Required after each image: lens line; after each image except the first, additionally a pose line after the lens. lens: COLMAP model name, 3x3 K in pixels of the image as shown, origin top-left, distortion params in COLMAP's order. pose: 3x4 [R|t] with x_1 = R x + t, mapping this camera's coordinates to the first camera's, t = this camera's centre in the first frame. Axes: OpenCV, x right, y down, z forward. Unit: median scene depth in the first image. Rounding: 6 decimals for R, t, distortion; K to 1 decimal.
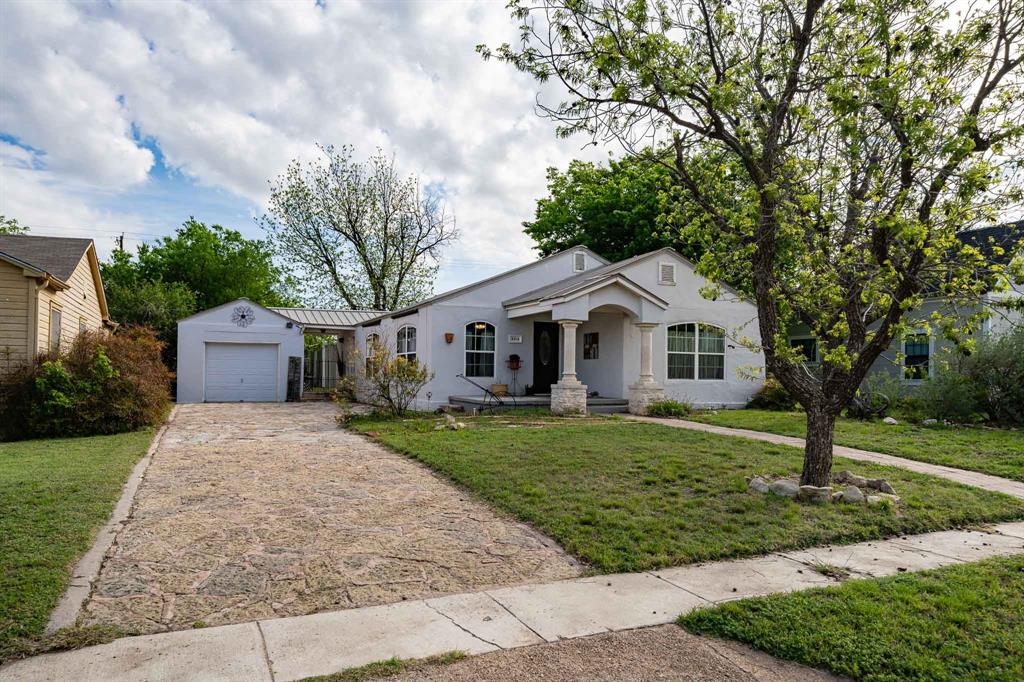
lens RADIAL K [[646.9, 0, 467.8], [0, 646.9, 369.1], [0, 0, 1]] dist [0.046599, 0.000362]
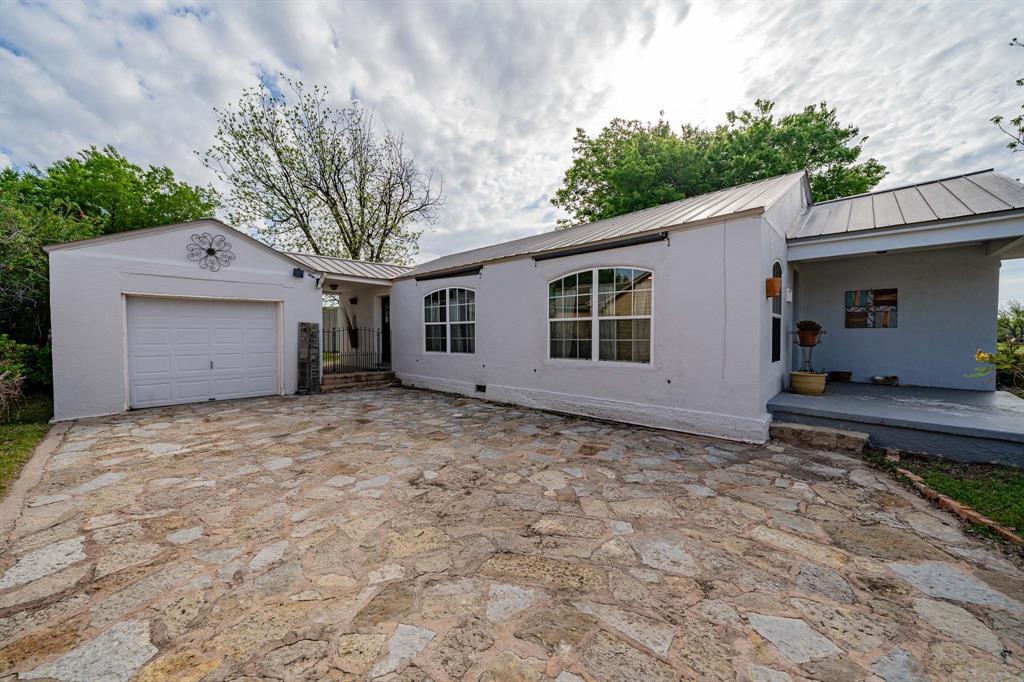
lens RADIAL K [[383.3, 0, 510.5], [0, 383.3, 342.4], [0, 0, 1]] dist [-0.001125, -0.000249]
pose [[0.916229, -0.022008, 0.400049, -0.315563], [0.006586, 0.999183, 0.039885, -0.018063], [-0.400600, -0.033909, 0.915625, 0.769580]]
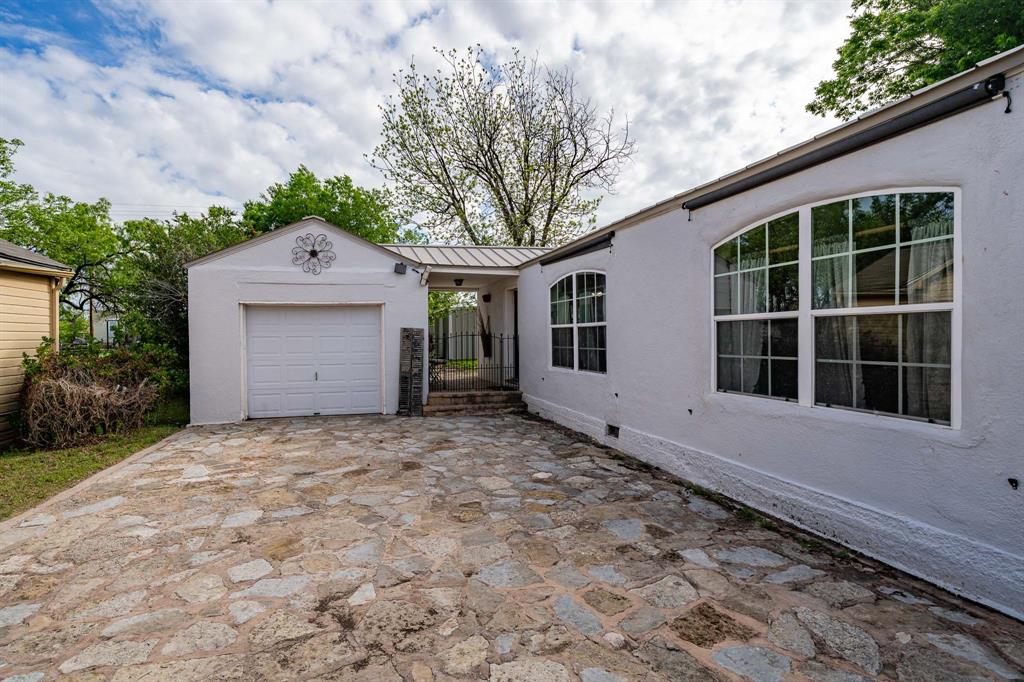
lens RADIAL K [[485.6, 0, 464.5], [0, 485.6, 337.5], [0, 0, 1]] dist [0.002517, 0.000312]
pose [[0.985132, -0.020371, -0.170586, -0.211307], [0.023180, 0.999626, 0.014492, -0.021650], [0.170227, -0.018231, 0.985236, 0.831376]]
